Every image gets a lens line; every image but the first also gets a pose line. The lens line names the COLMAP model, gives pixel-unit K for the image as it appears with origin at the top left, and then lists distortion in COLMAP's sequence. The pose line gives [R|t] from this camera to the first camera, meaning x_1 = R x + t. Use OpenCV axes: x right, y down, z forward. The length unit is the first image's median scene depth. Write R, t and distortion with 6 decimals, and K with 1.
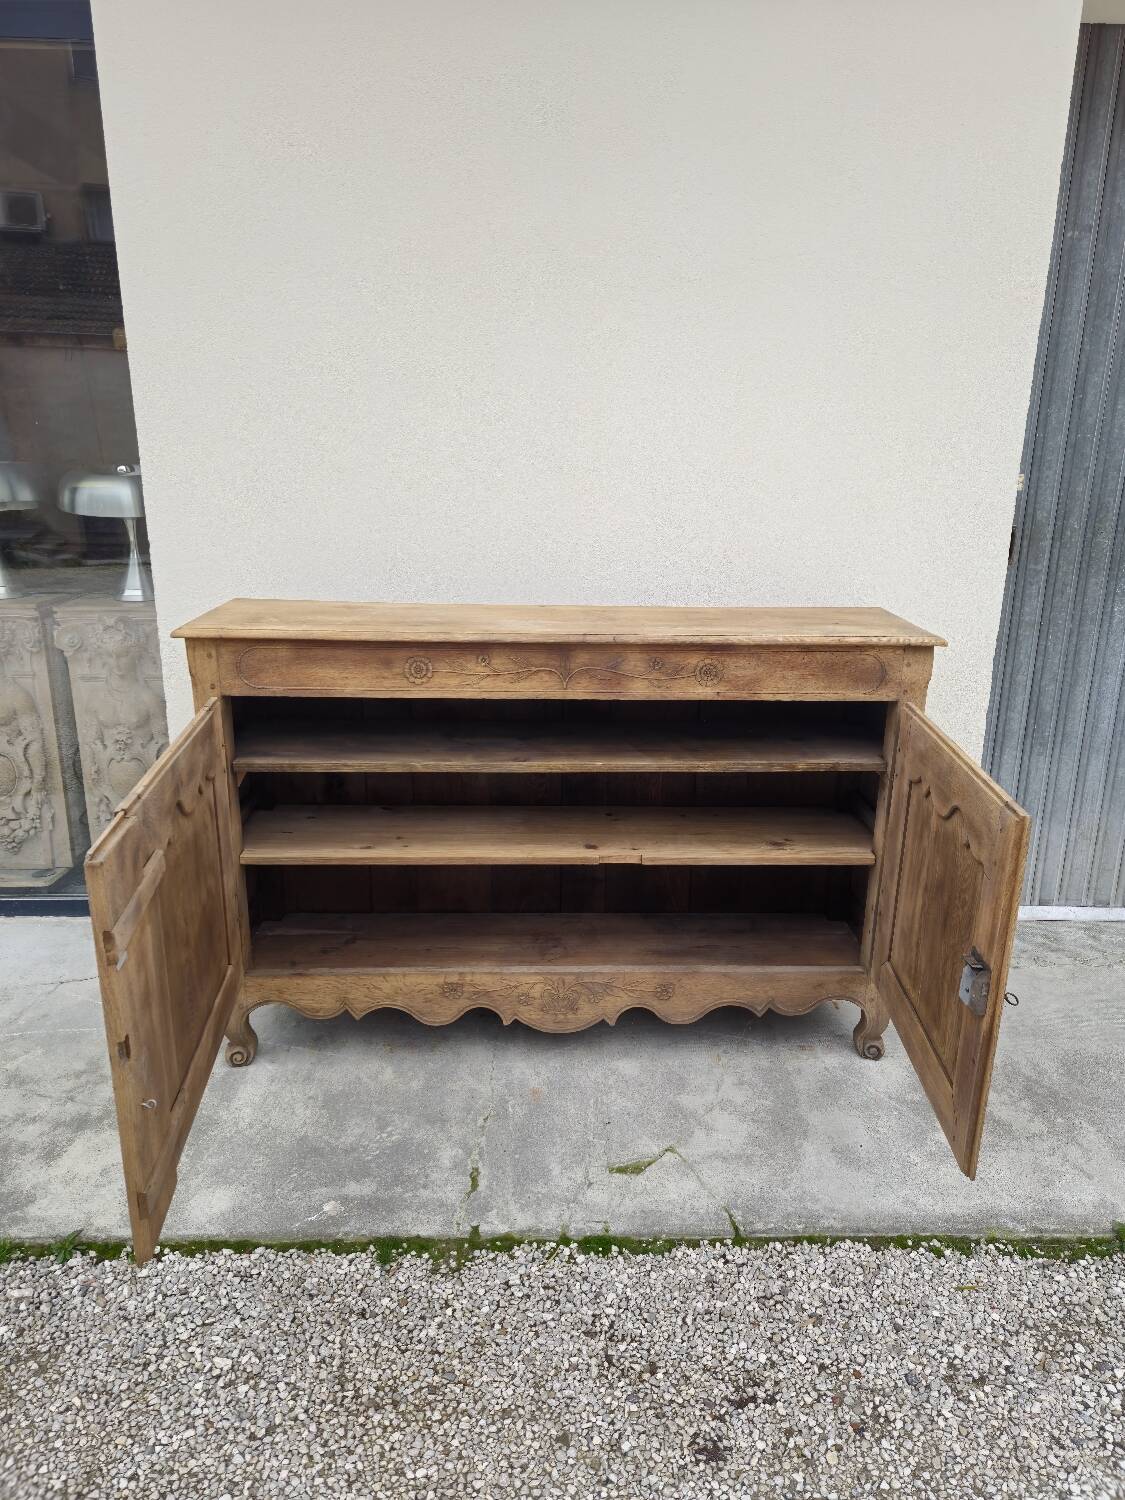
lens RADIAL K [[1027.3, 0, 588.8], [0, 1027.3, 724.3], [0, 0, 1]] dist [0.055122, -0.042782]
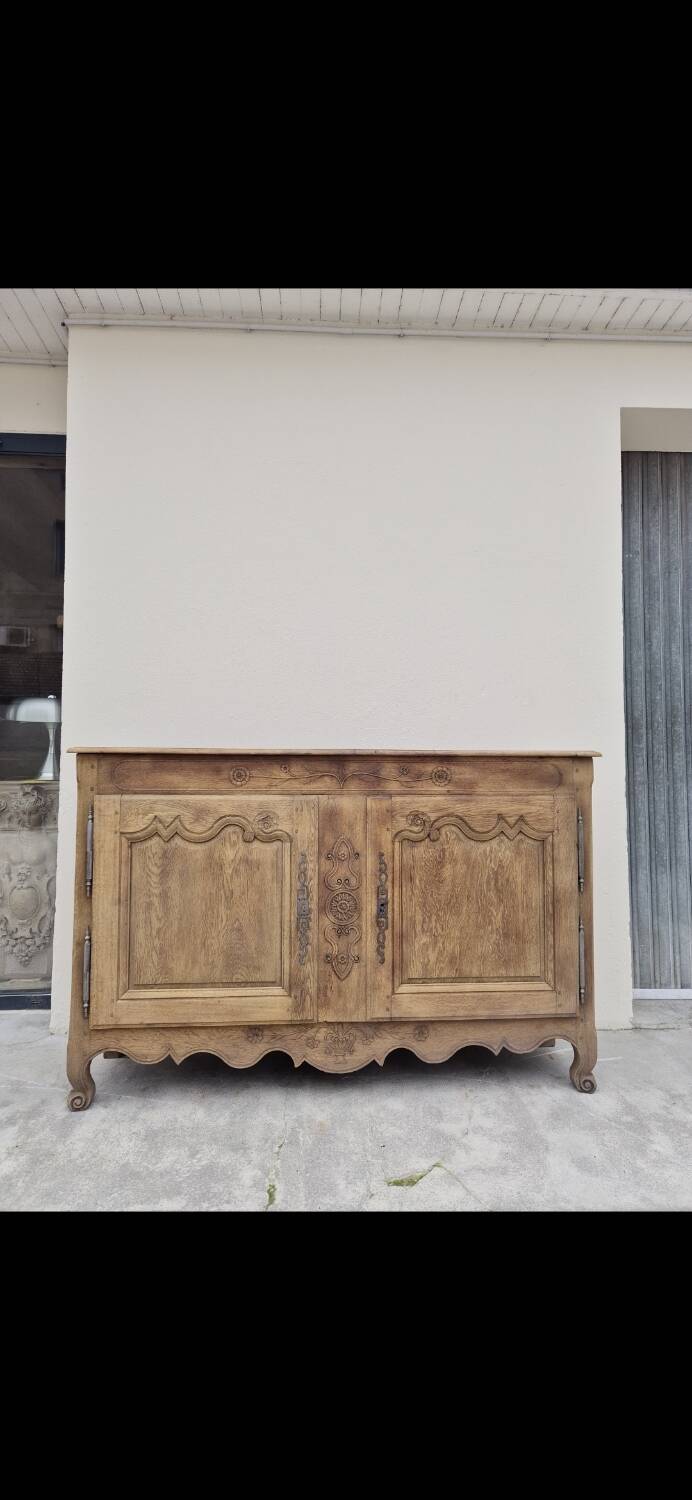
lens RADIAL K [[629.0, 0, 354.3], [0, 629.0, 732.3], [0, 0, 1]] dist [0.038054, -0.016755]
pose [[0.999468, -0.012691, 0.030042, -0.030470], [0.021868, 0.944197, -0.328655, 0.174429], [-0.024194, 0.329137, 0.943972, 0.144532]]
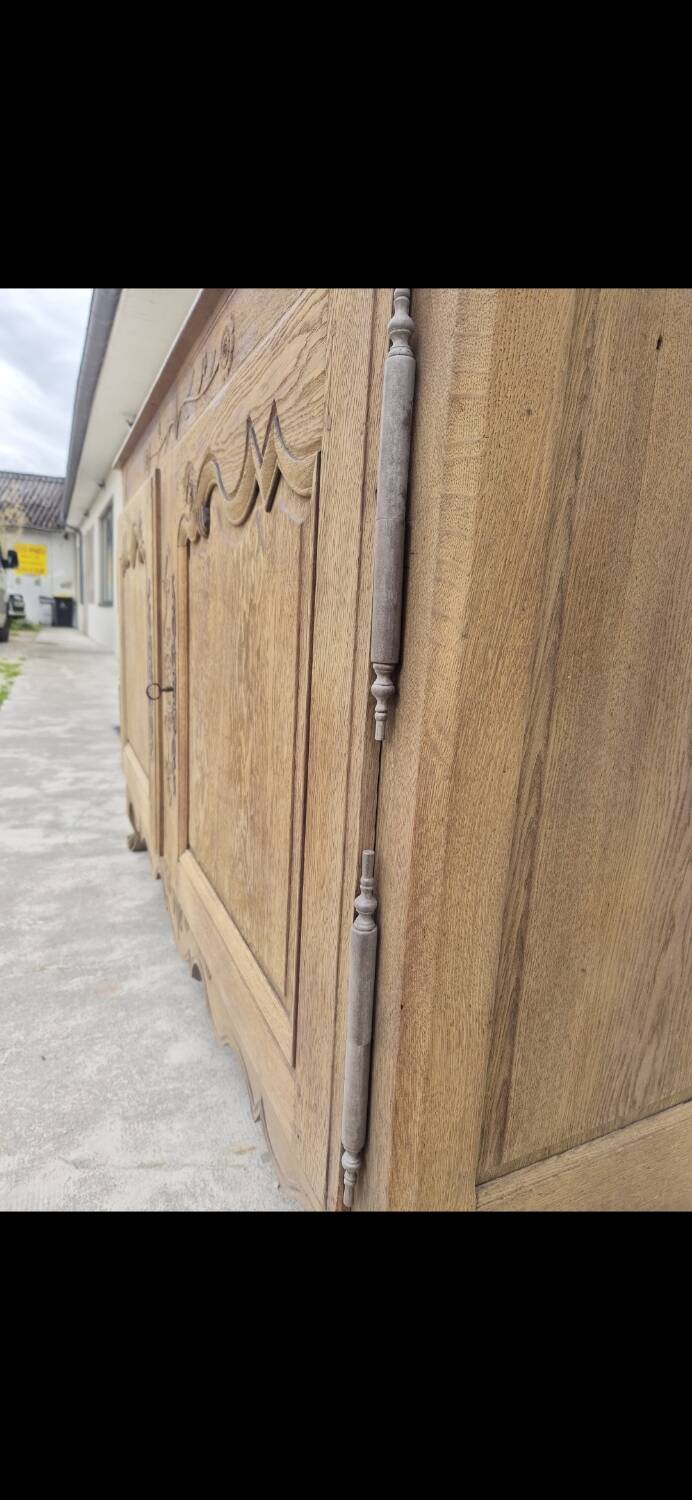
lens RADIAL K [[629.0, 0, 355.6], [0, 629.0, 758.1], [0, 0, 1]] dist [0.038054, -0.016755]
pose [[0.392237, 0.195151, -0.898925, 0.450263], [-0.312891, 0.947271, 0.069119, 0.097061], [0.865014, 0.254154, 0.432616, 0.943809]]
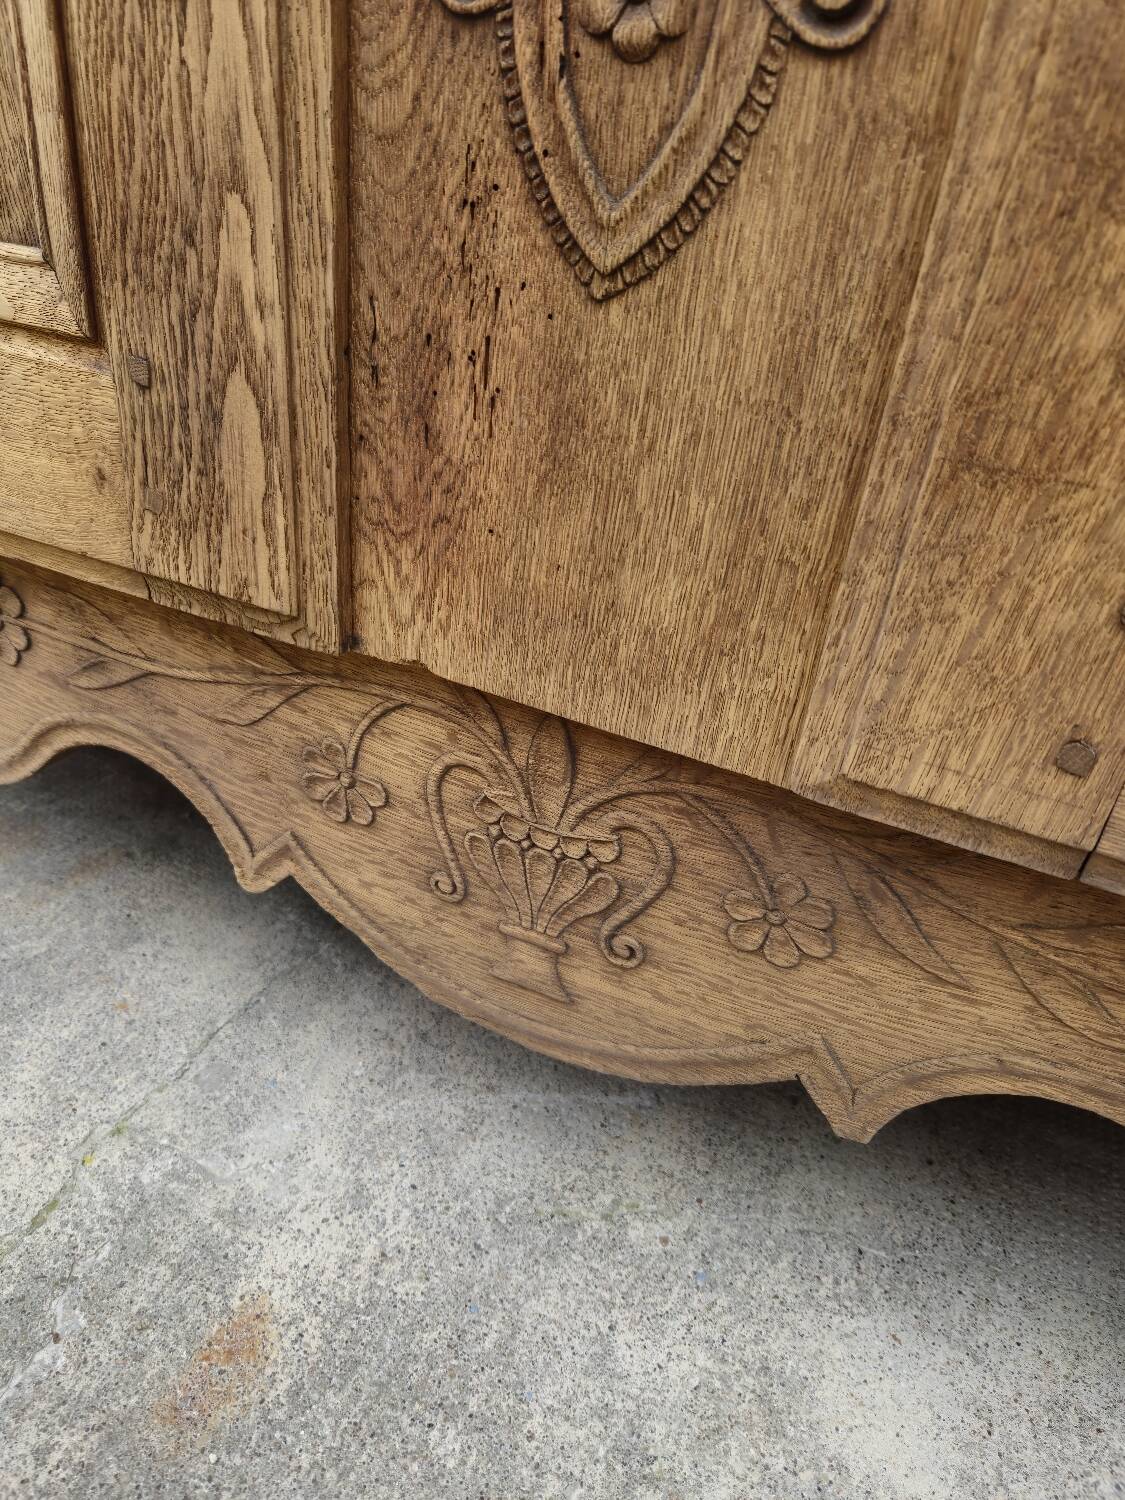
lens RADIAL K [[1027.3, 0, 556.7], [0, 1027.3, 741.3], [0, 0, 1]] dist [0.055122, -0.042782]
pose [[0.891436, 0.283612, -0.353421, 0.023514], [-0.206613, 0.948524, 0.240027, 0.229255], [0.403303, -0.140948, 0.904146, 0.927838]]
